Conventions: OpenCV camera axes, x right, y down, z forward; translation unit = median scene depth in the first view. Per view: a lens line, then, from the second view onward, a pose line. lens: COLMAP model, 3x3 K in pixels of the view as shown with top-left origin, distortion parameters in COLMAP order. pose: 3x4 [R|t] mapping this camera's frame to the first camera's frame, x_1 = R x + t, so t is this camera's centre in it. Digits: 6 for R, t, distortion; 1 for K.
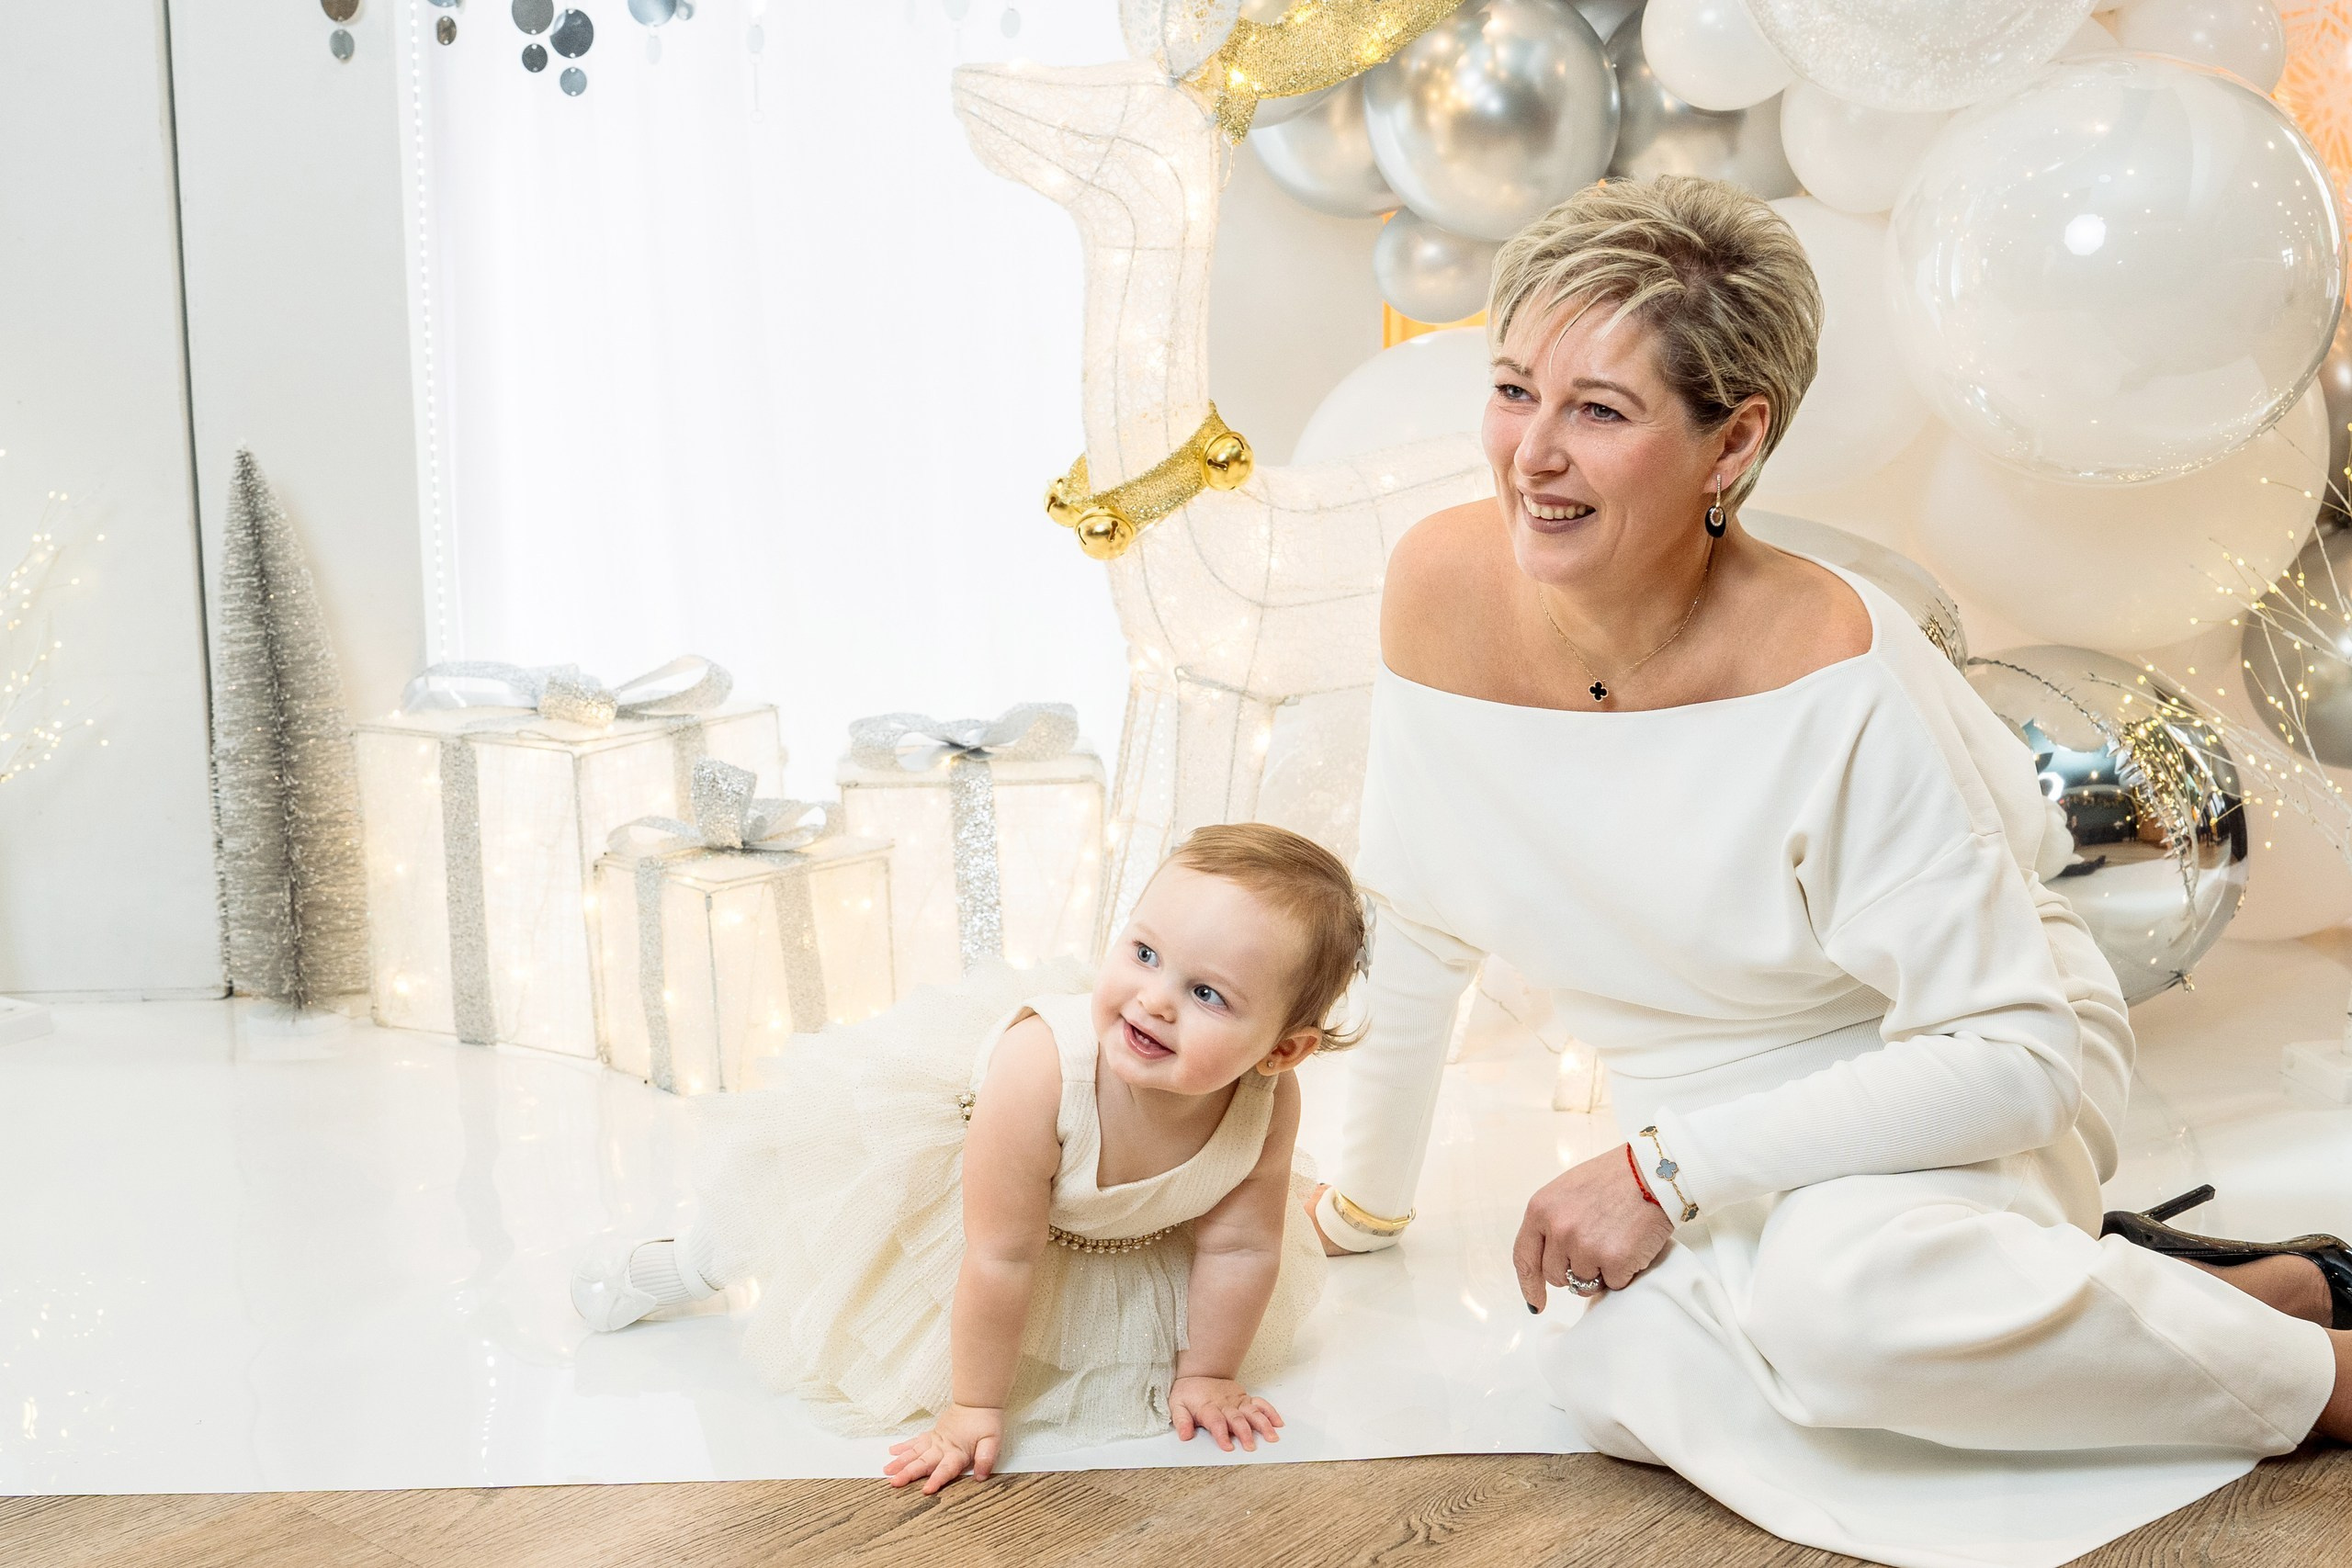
lens RADIAL K [[2840.9, 0, 1181.0], [0, 2840.9, 784.8], [0, 0, 1]] dist [-0.037926, 0.000000]
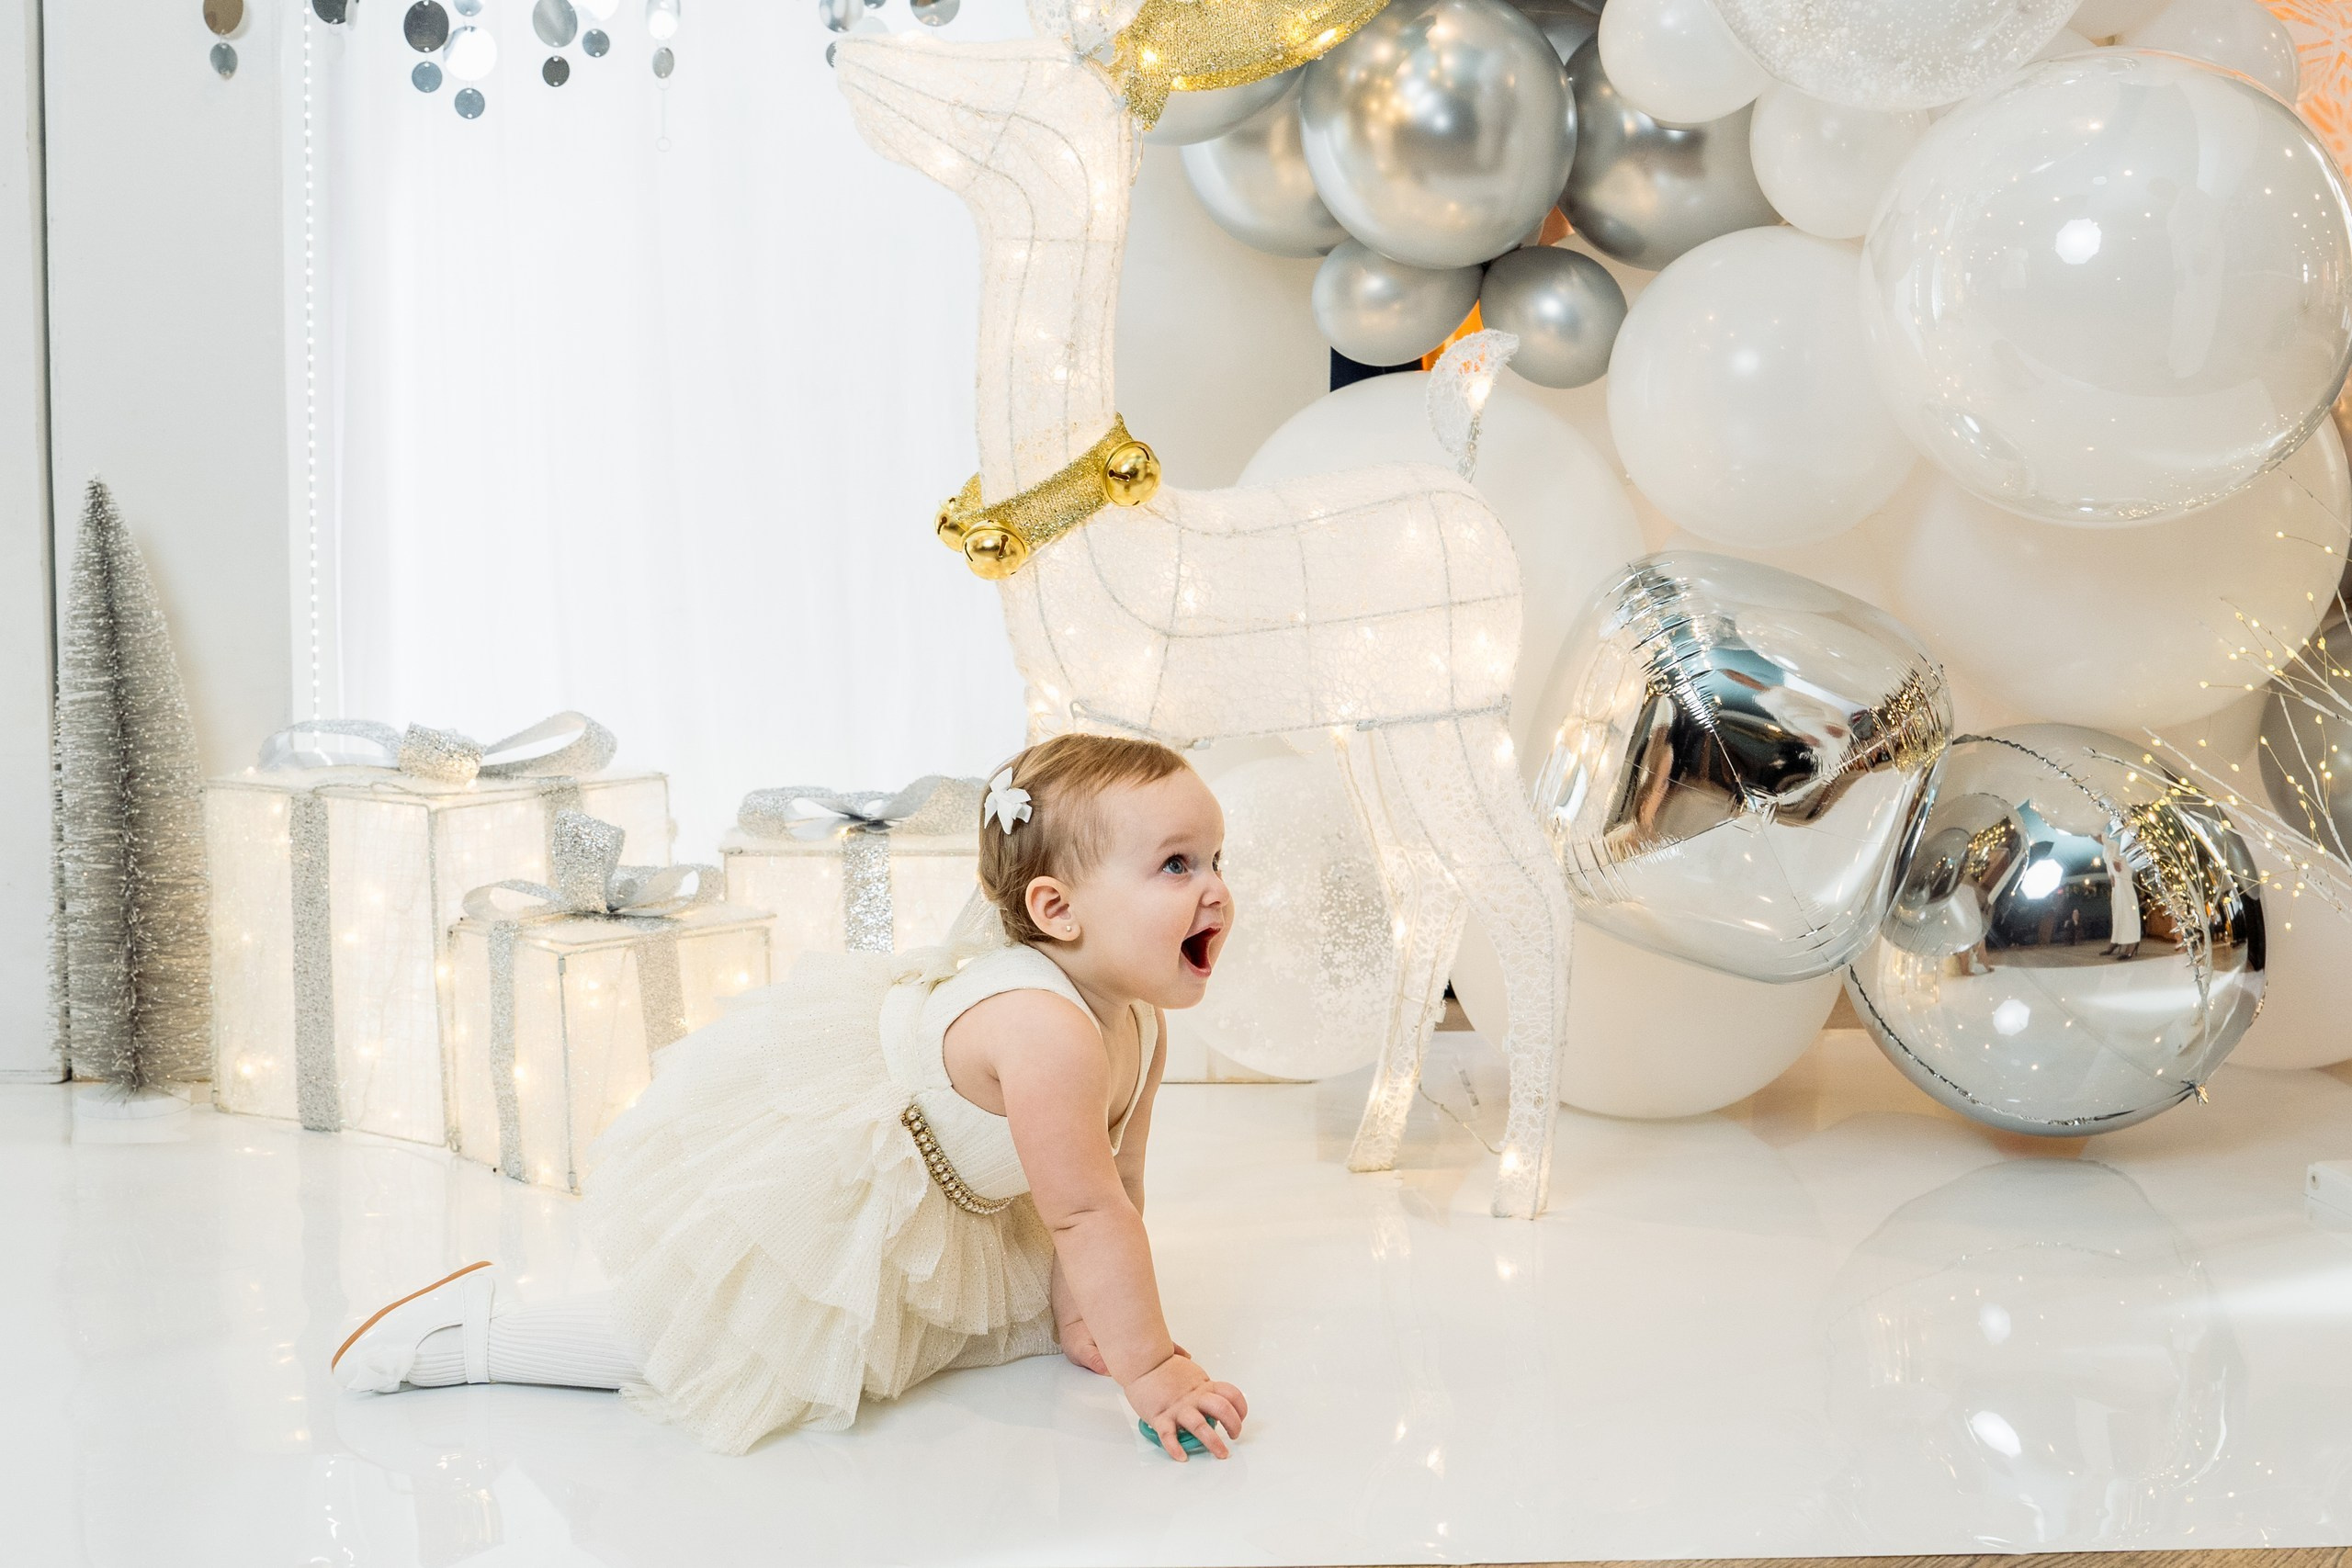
lens RADIAL K [[2840.9, 0, 1170.6], [0, 2840.9, 783.6], [0, 0, 1]] dist [-0.037926, 0.000000]
pose [[0.999739, 0.018770, -0.013045, 0.037478], [-0.019736, 0.996733, -0.078320, 0.048968], [0.011533, 0.078557, 0.996843, 0.090327]]
